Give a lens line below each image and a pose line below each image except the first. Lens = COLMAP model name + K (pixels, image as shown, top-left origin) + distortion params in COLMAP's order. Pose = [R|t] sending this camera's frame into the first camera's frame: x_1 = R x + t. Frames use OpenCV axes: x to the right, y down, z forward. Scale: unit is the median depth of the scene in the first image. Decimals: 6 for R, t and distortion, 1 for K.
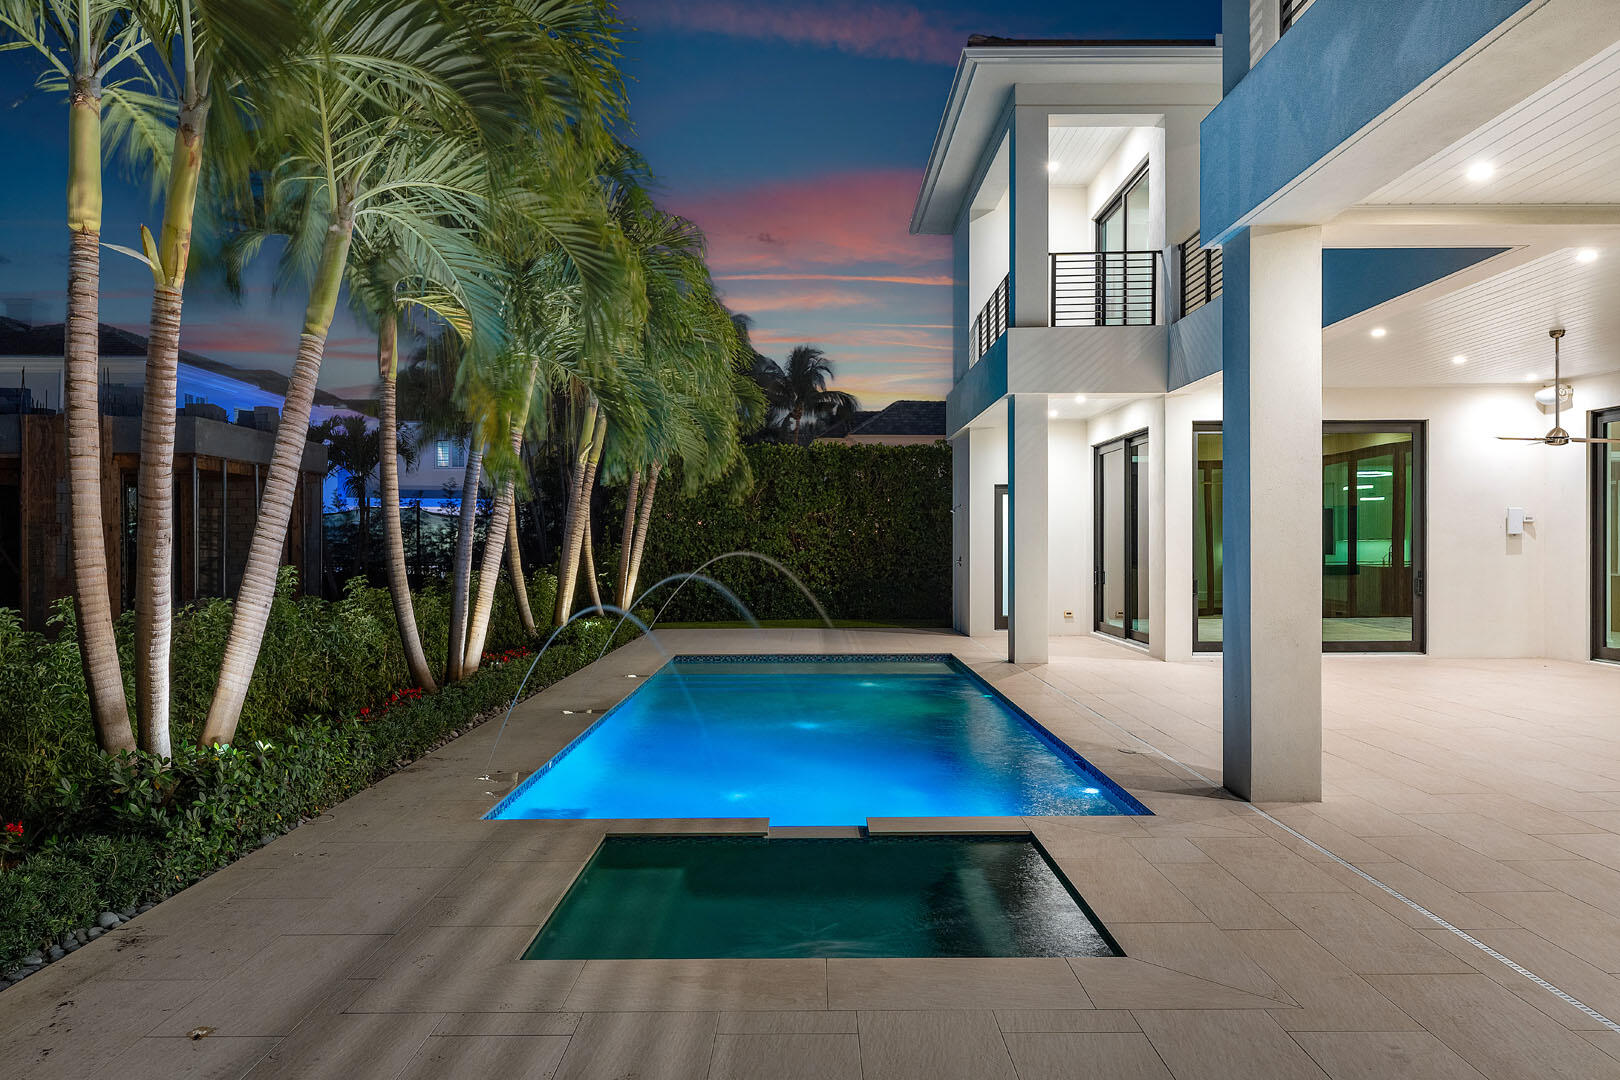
lens RADIAL K [[1086.1, 0, 810.0], [0, 1086.1, 540.0], [0, 0, 1]] dist [0.000229, -0.001523]
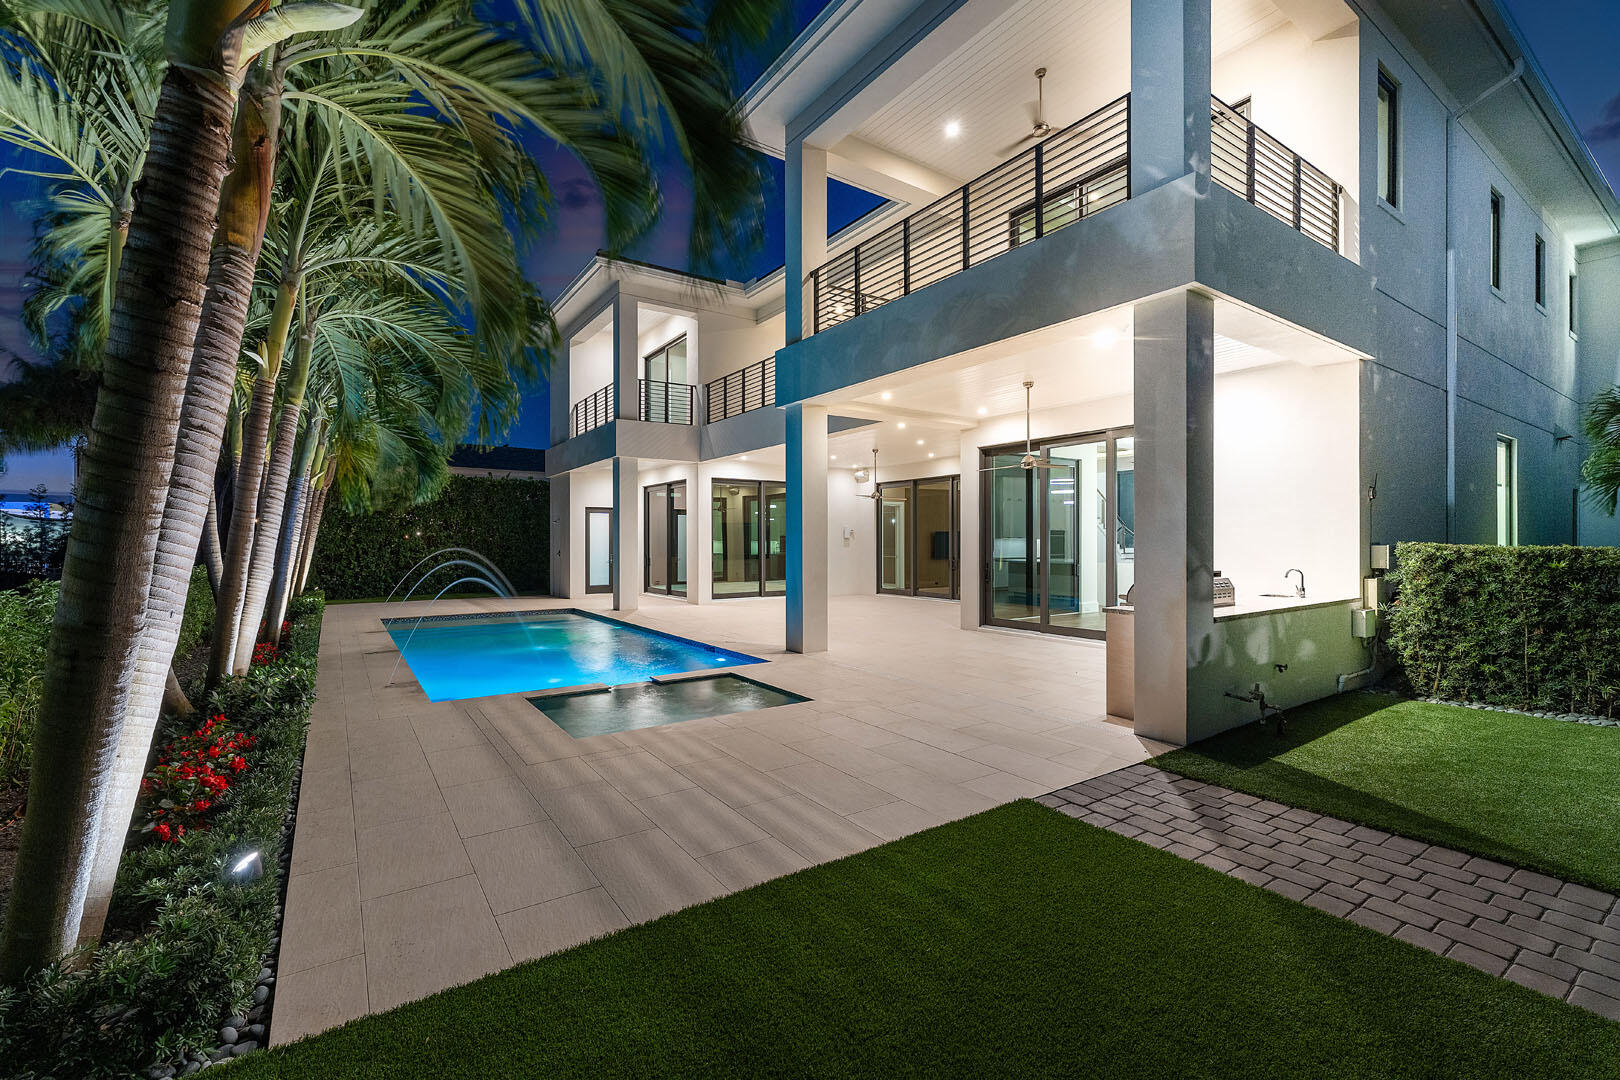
lens RADIAL K [[700.2, 0, 810.0], [0, 700.2, 540.0], [0, 0, 1]] dist [-0.000374, 0.000023]
pose [[0.827078, 0.002099, 0.562083, -0.183171], [-0.001353, 0.999998, -0.001745, 0.001258], [-0.562086, 0.000683, 0.827079, -0.103912]]
